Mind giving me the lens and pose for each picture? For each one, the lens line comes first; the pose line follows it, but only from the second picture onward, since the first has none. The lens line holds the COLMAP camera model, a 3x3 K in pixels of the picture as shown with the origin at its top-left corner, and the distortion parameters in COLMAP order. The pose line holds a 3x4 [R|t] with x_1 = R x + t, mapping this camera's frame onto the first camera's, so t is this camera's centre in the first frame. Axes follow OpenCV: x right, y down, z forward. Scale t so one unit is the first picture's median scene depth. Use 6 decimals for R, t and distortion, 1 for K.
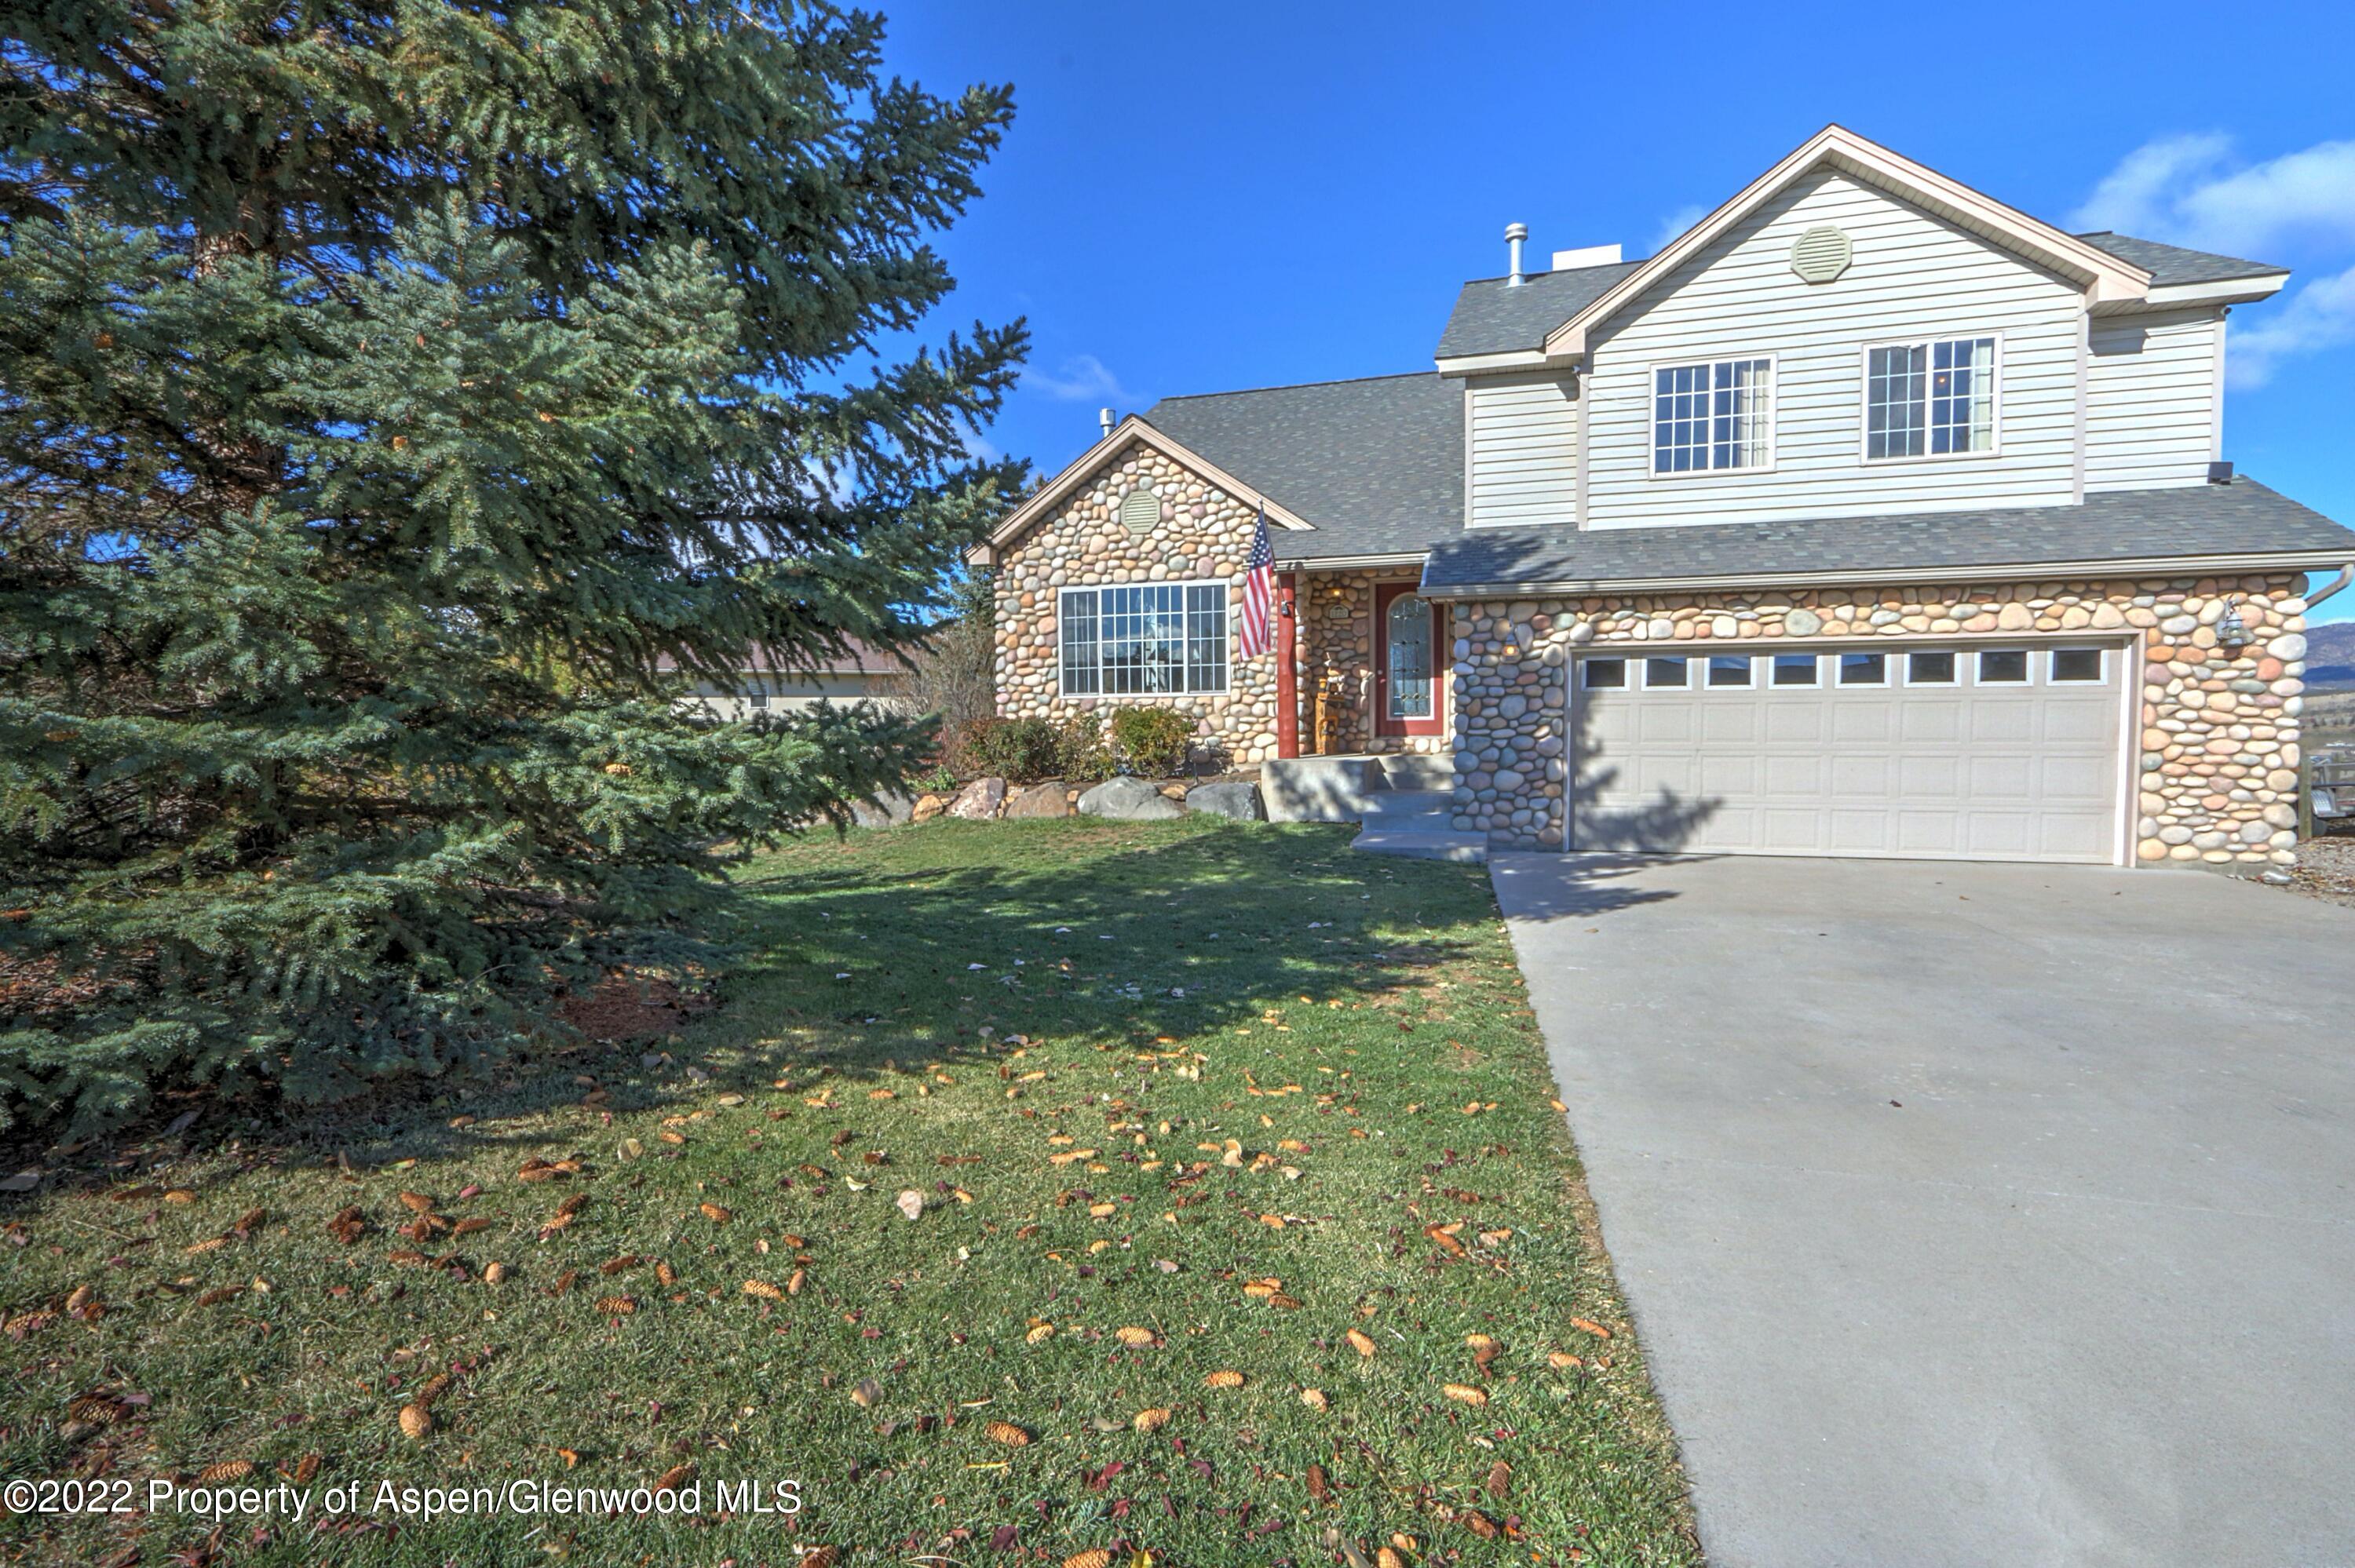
lens RADIAL K [[1092.8, 0, 1177.5], [0, 1092.8, 784.0], [0, 0, 1]] dist [-0.014884, 0.001009]
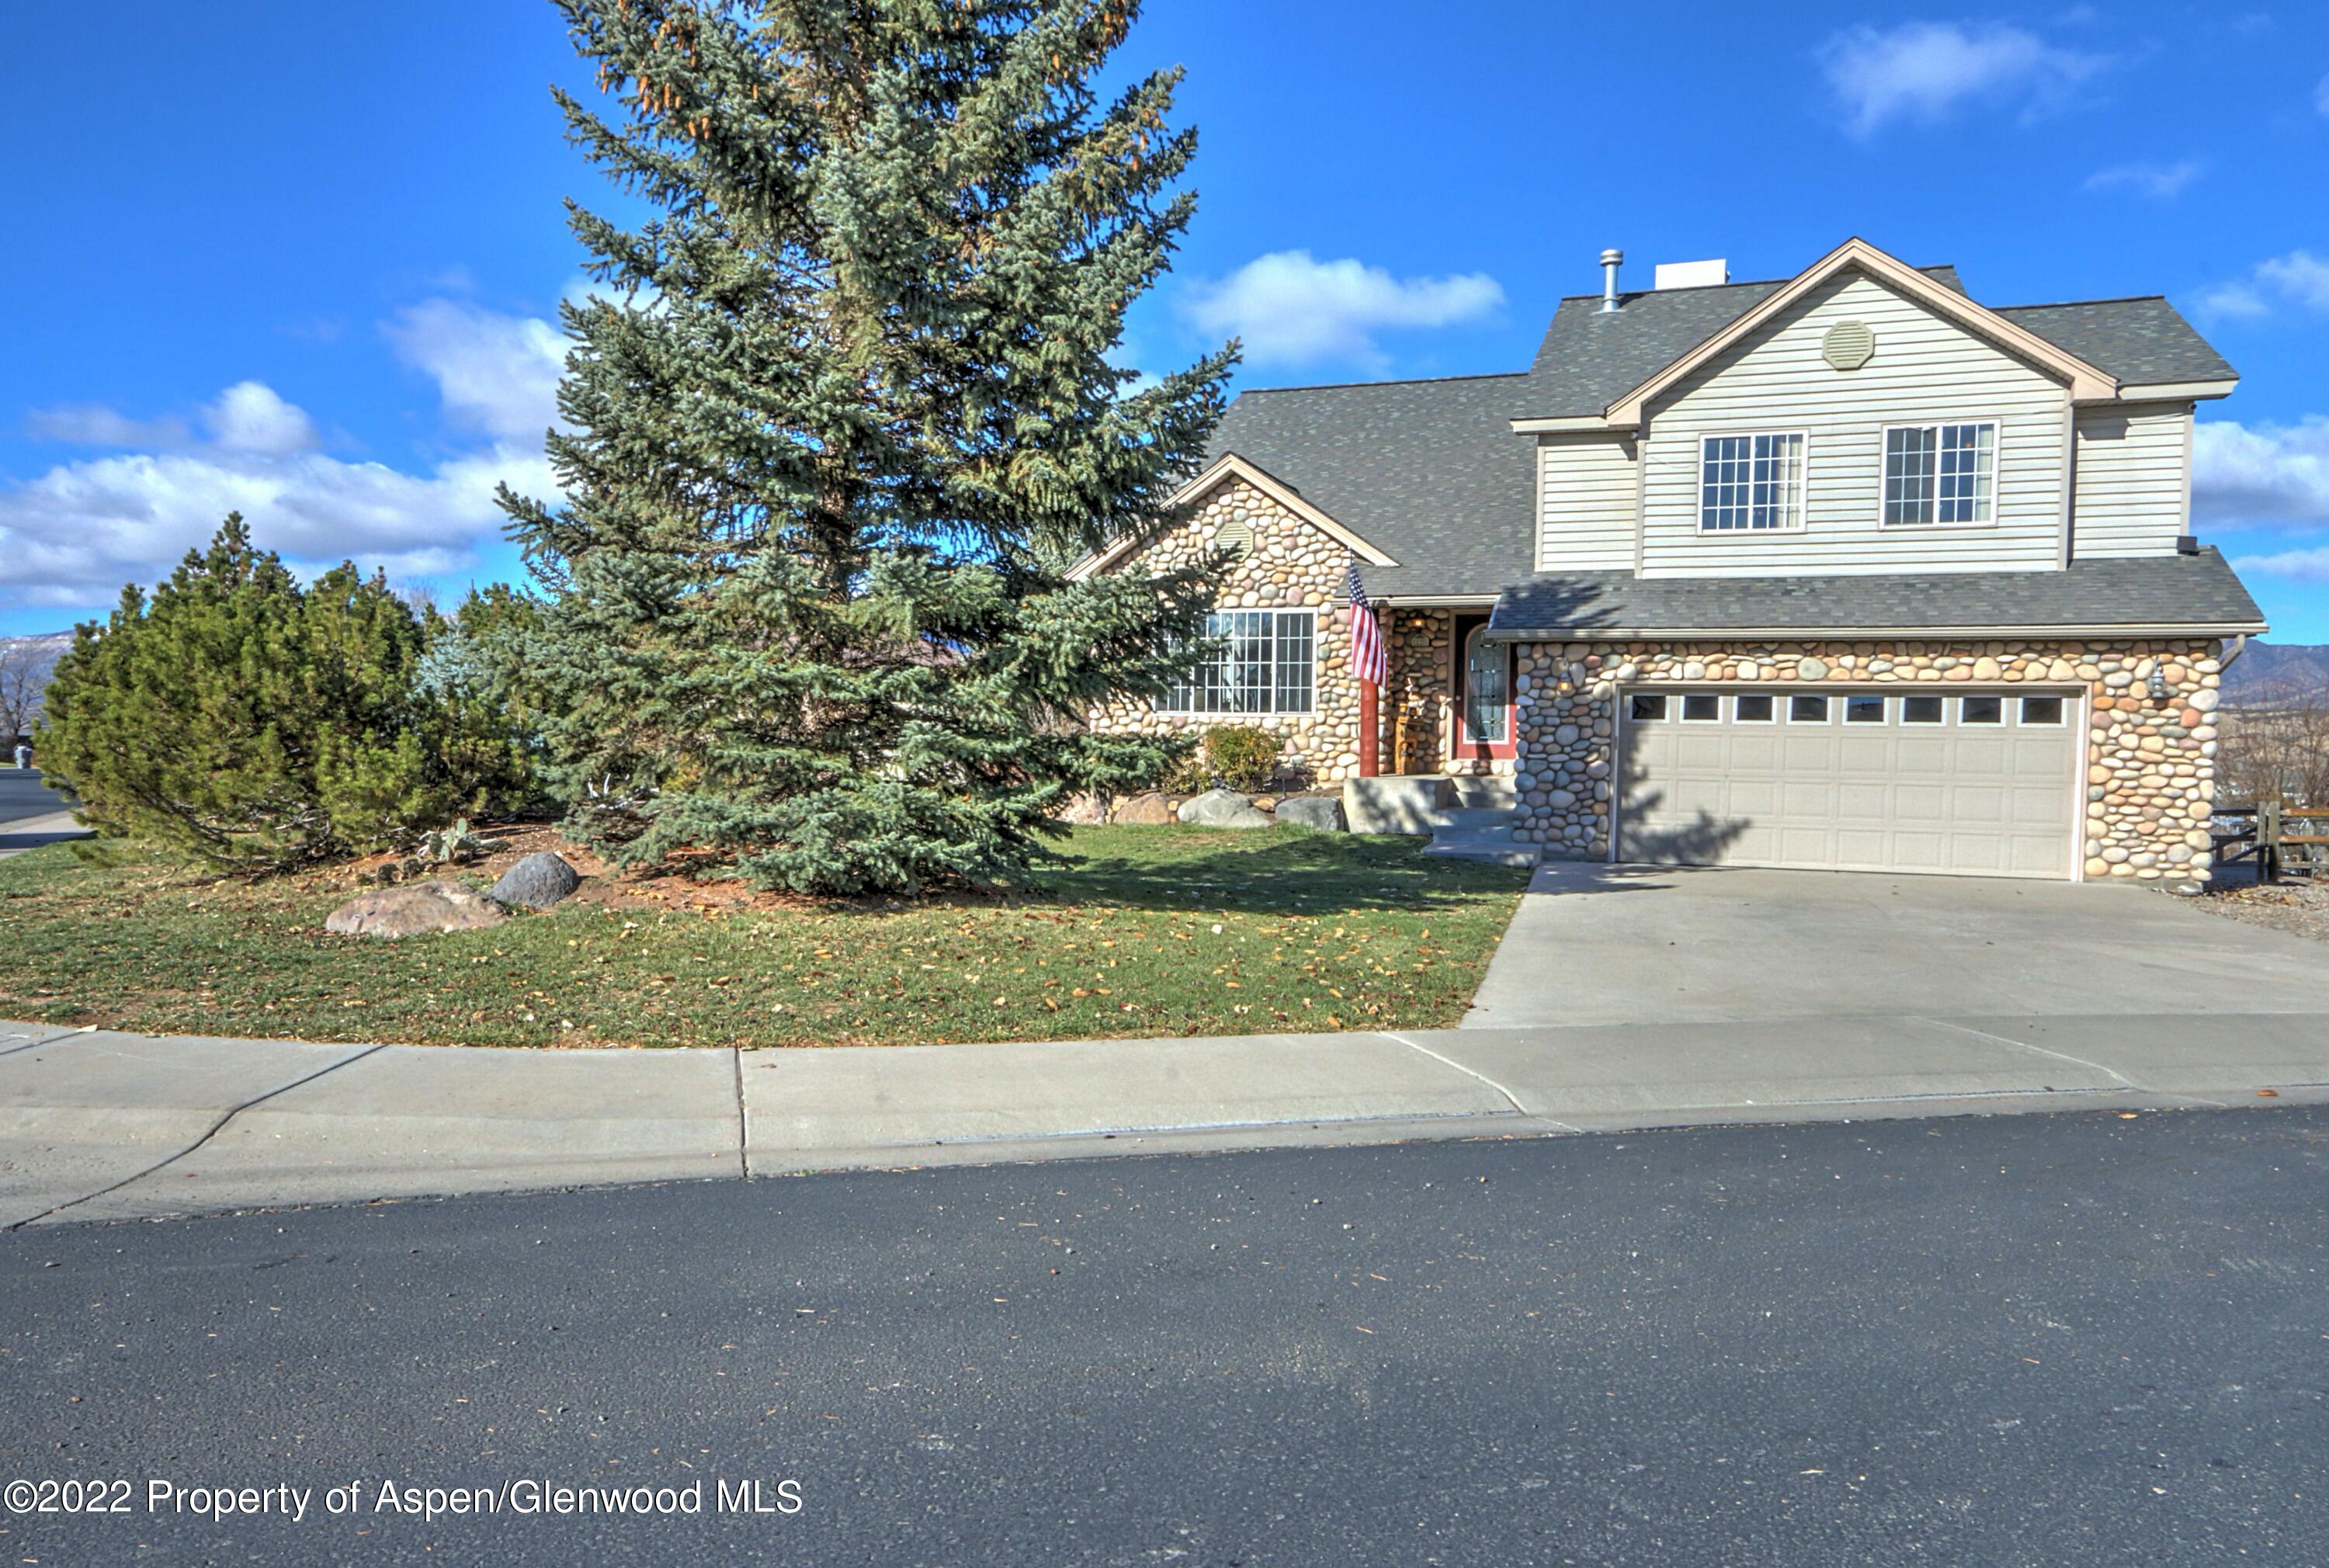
lens RADIAL K [[1531.9, 0, 1157.5], [0, 1531.9, 808.3], [0, 0, 1]] dist [0.002712, 0.003373]
pose [[0.999037, 0.023912, -0.036781, -0.059337], [-0.024244, 0.999669, -0.008604, 0.029799], [0.036564, 0.009488, 0.999286, -0.605167]]
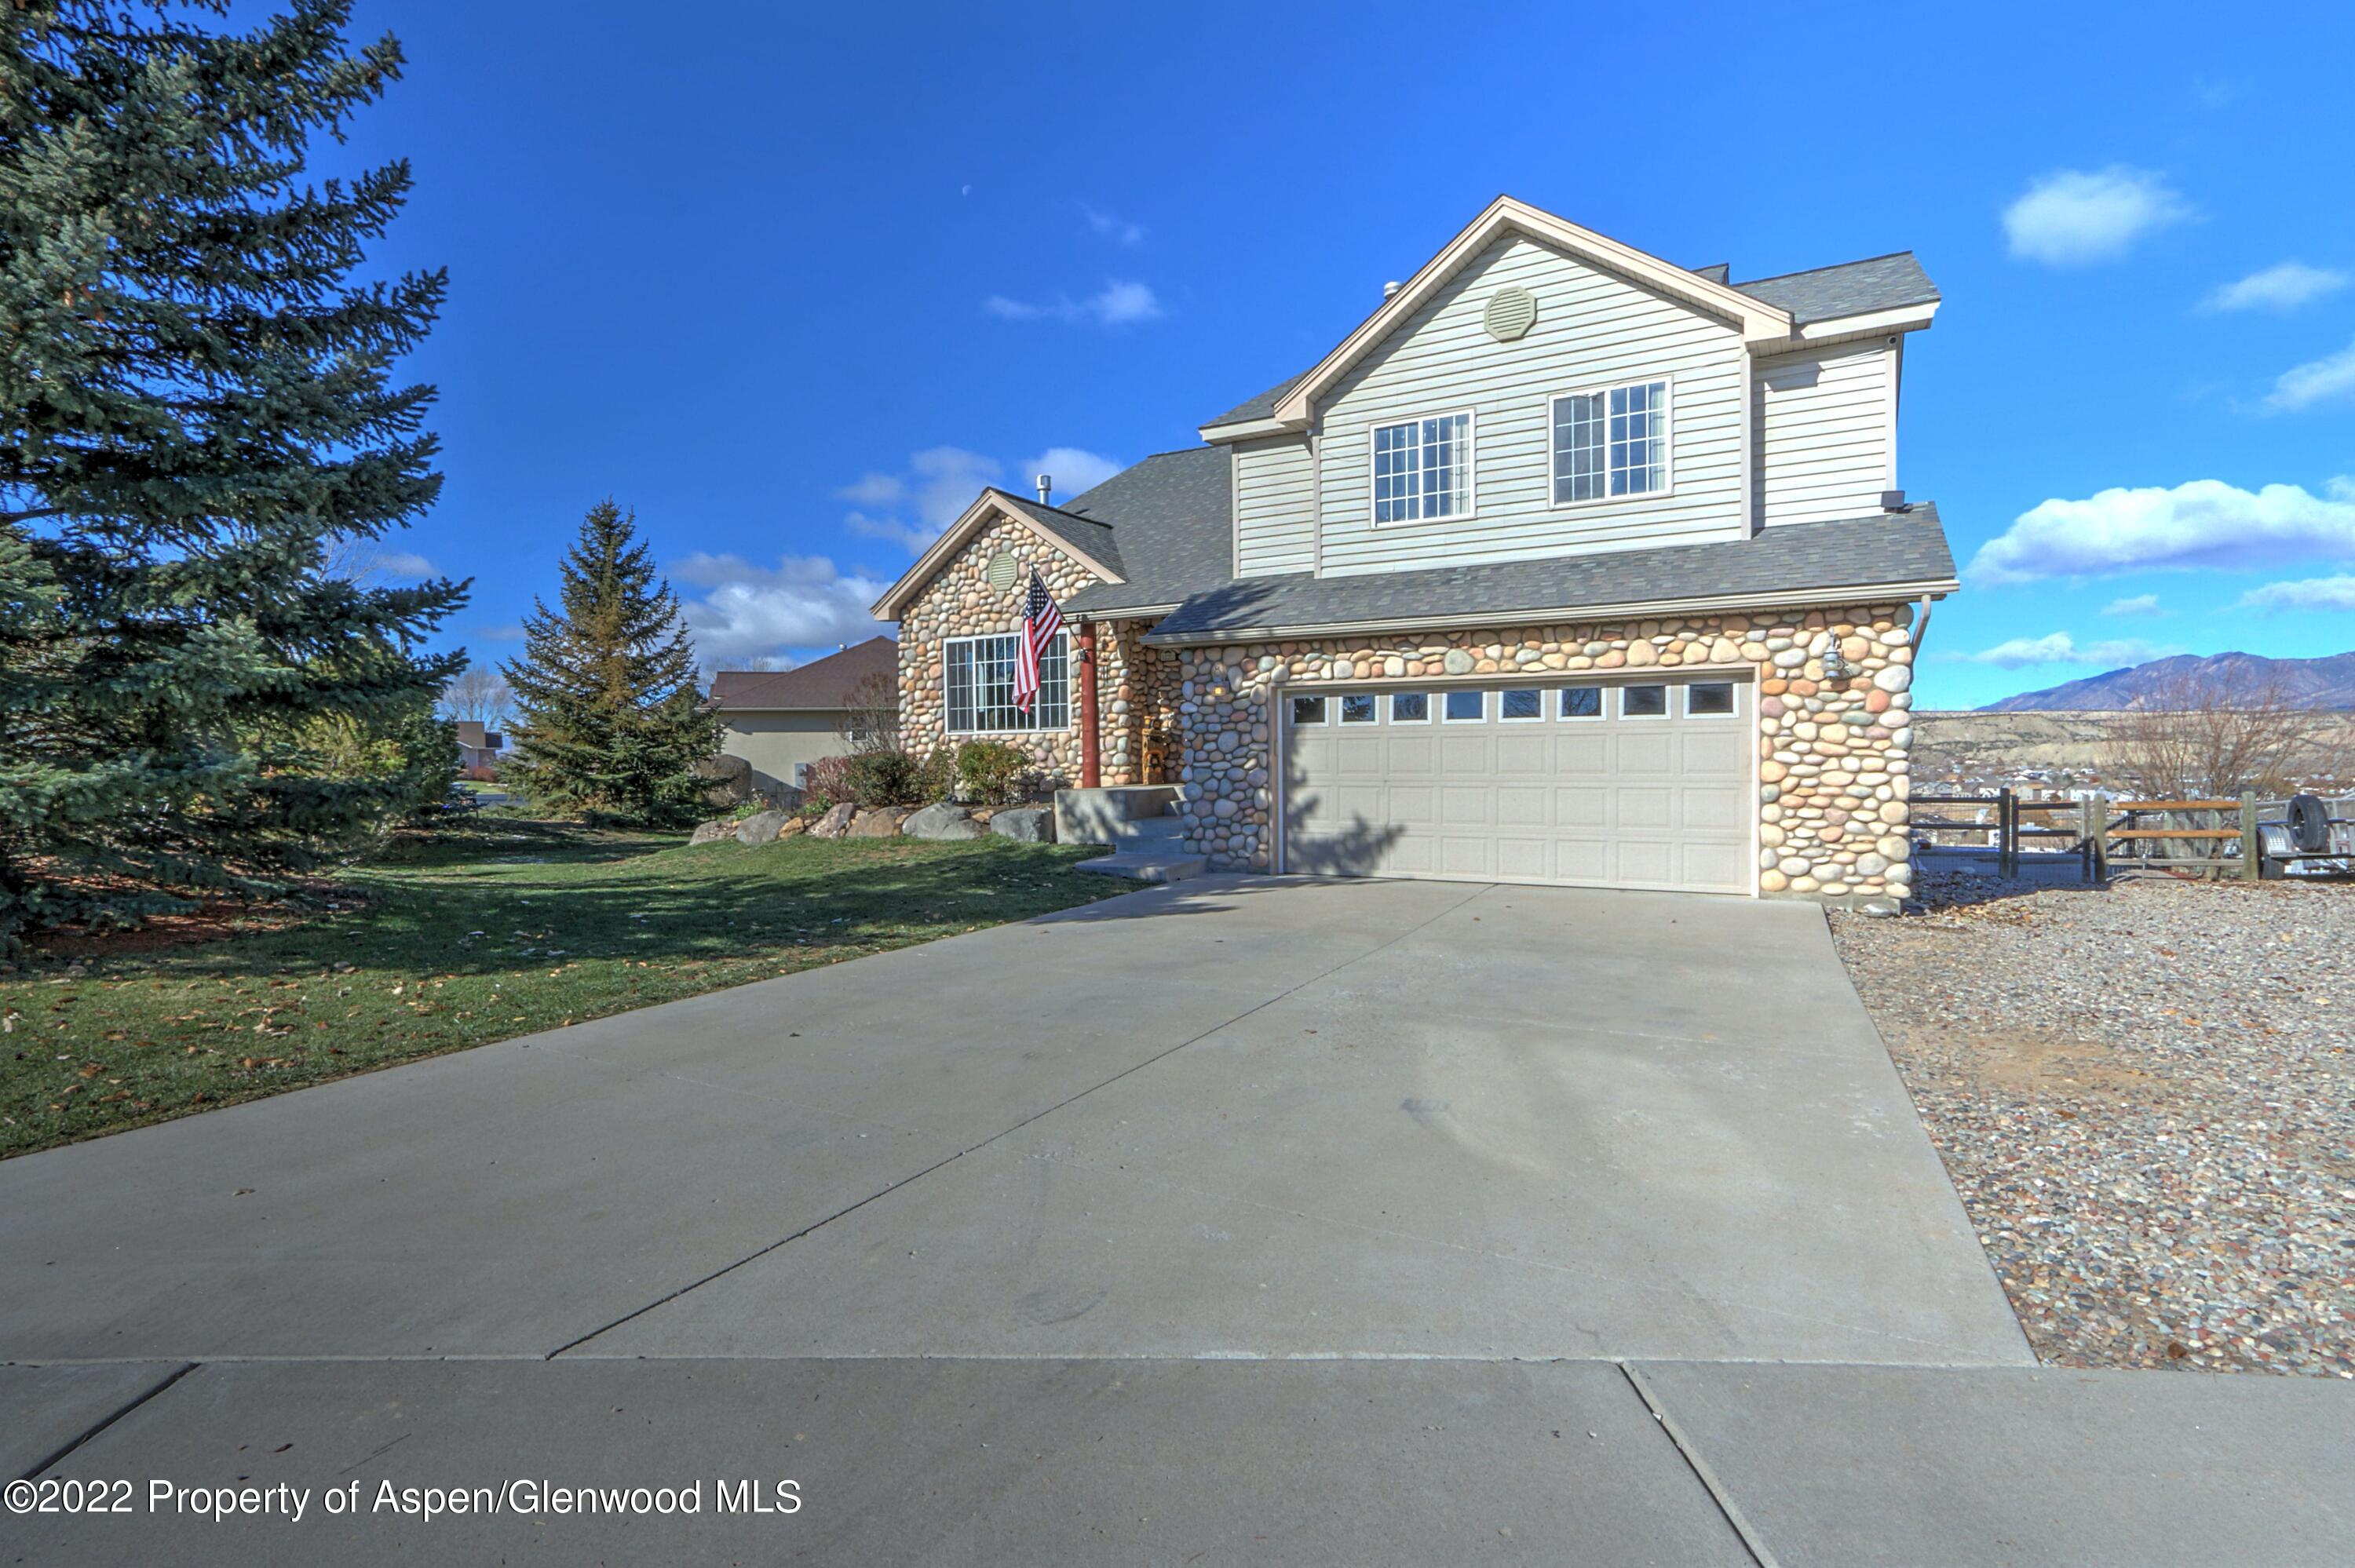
lens RADIAL K [[1092.8, 0, 1177.5], [0, 1092.8, 784.0], [0, 0, 1]] dist [-0.014884, 0.001009]
pose [[0.979240, 0.003288, -0.202679, 0.467699], [-0.009002, 0.999587, -0.027277, 0.002849], [0.202506, 0.028535, 0.978865, -0.089635]]
